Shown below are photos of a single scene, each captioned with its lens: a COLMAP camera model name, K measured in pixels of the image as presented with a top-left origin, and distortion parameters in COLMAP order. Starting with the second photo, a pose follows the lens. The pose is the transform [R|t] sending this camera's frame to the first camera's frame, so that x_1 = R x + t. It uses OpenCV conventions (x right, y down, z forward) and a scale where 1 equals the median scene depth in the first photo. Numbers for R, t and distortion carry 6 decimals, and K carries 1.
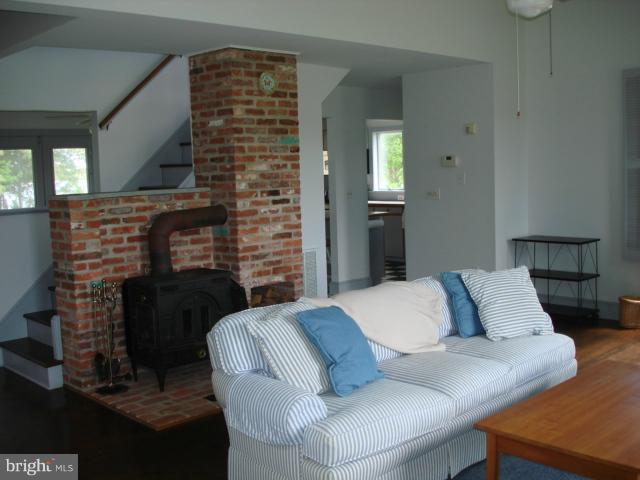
lens RADIAL K [[718.6, 0, 320.0], [0, 718.6, 240.0], [0, 0, 1]] dist [-0.076667, -0.022661]
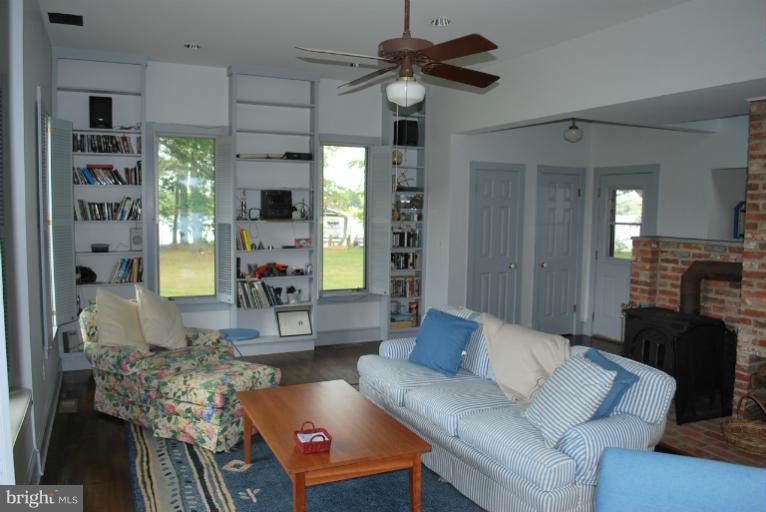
lens RADIAL K [[606.4, 0, 383.0], [0, 606.4, 256.0], [0, 0, 1]] dist [-0.098091, -0.000646]
pose [[-0.323432, 0.104996, -0.940408, 0.781177], [-0.102651, 0.984067, 0.145175, -0.124430], [0.940667, 0.143488, -0.307501, 0.790067]]
